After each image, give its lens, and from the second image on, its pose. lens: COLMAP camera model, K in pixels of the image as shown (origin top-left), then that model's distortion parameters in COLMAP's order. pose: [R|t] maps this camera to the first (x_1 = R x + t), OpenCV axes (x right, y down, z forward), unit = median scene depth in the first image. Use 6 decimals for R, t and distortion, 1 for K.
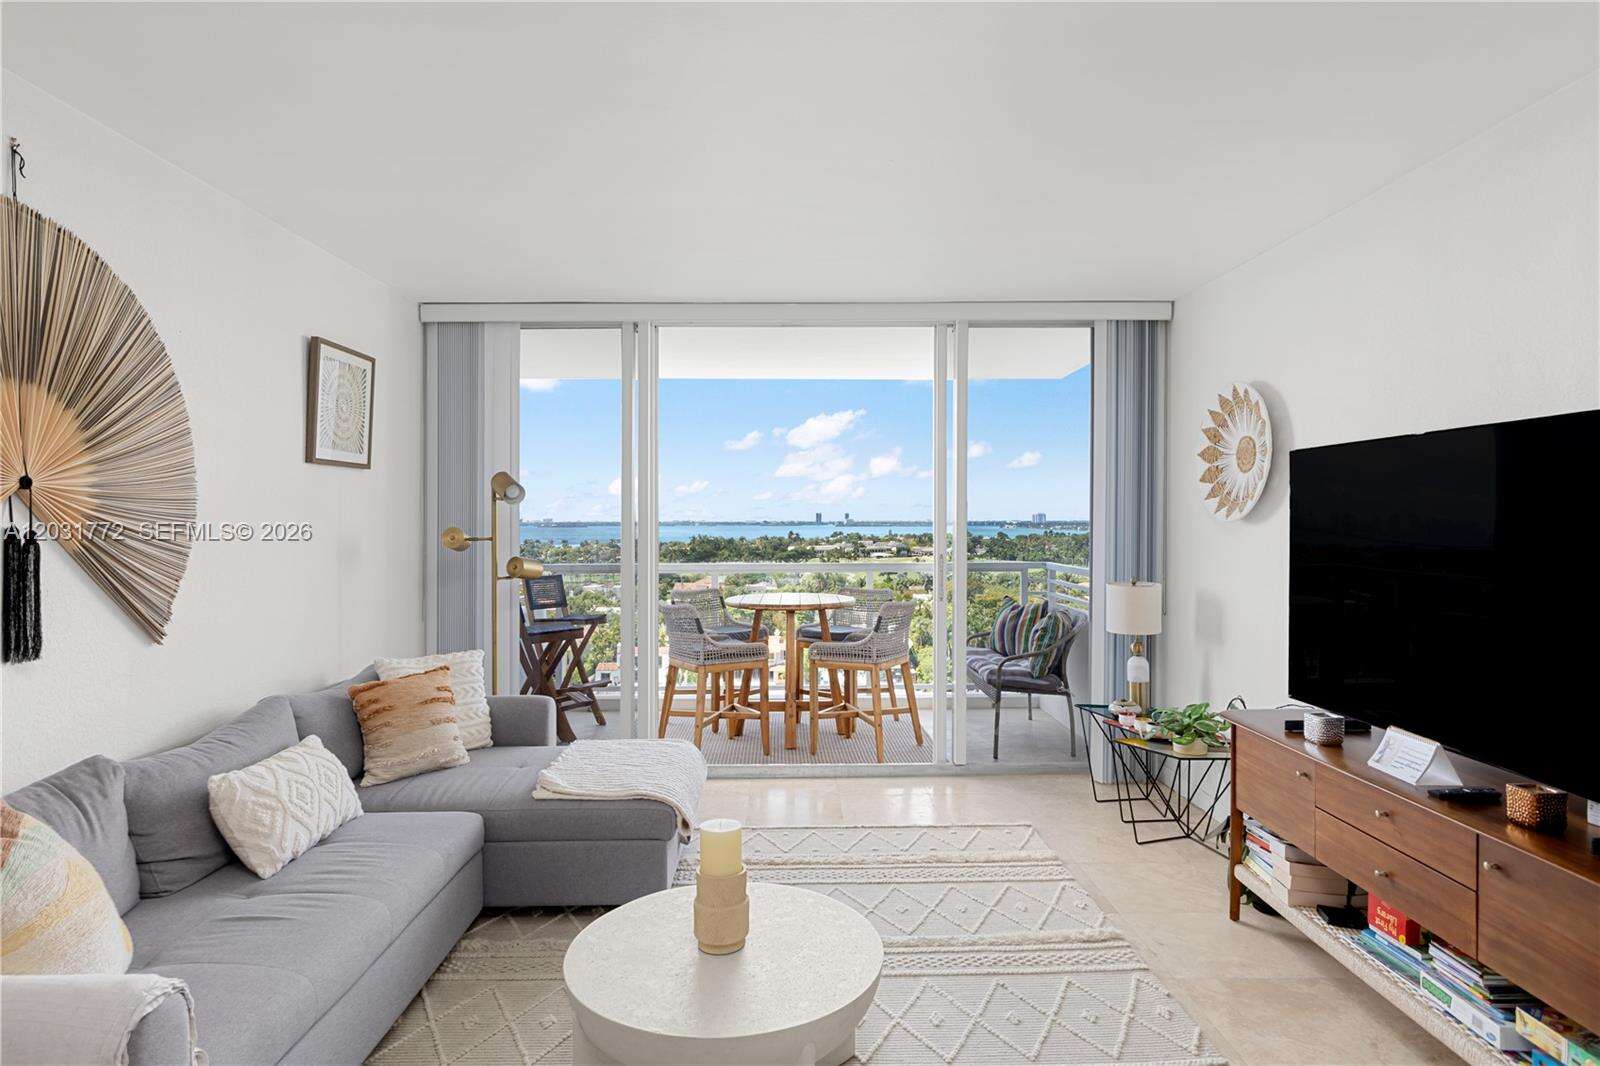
lens RADIAL K [[893.9, 0, 794.9], [0, 893.9, 519.7], [0, 0, 1]] dist [-0.001312, 0.000683]
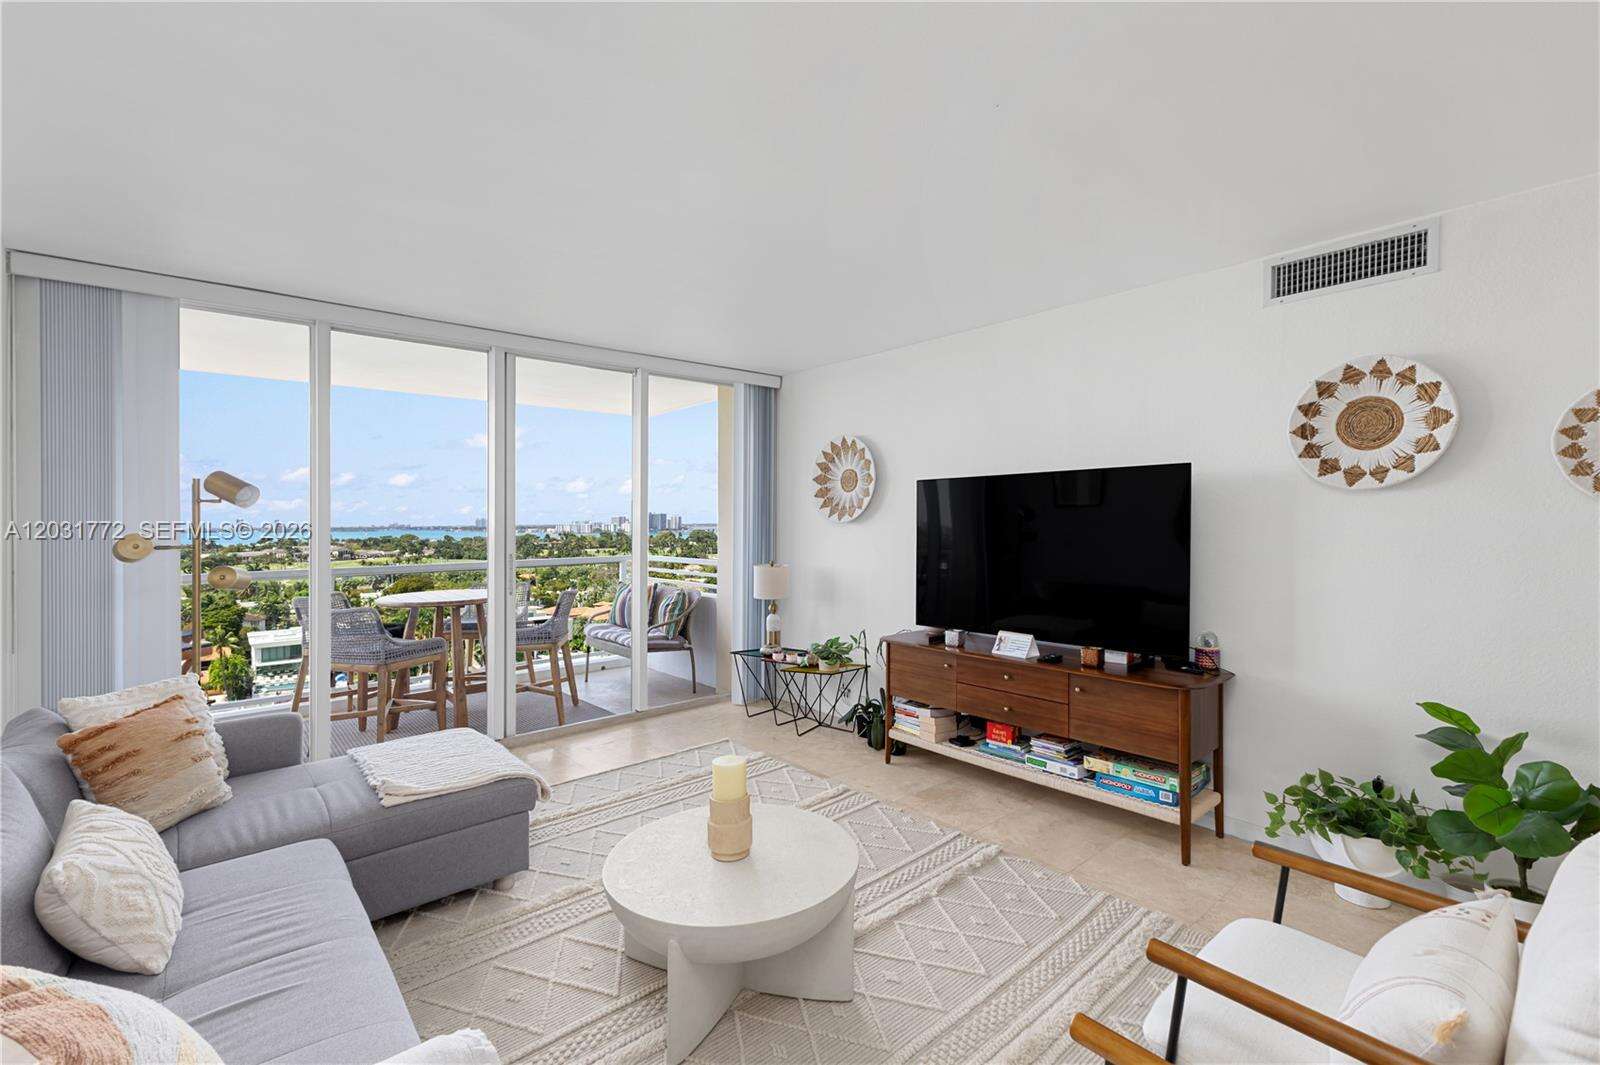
lens RADIAL K [[688.4, 0, 814.4], [0, 688.4, 529.7], [0, 0, 1]] dist [0.002090, -0.000099]
pose [[0.764193, -0.012476, 0.644866, -0.374425], [0.007417, 0.999917, 0.010556, 0.001954], [-0.644944, -0.003284, 0.764222, 0.104050]]
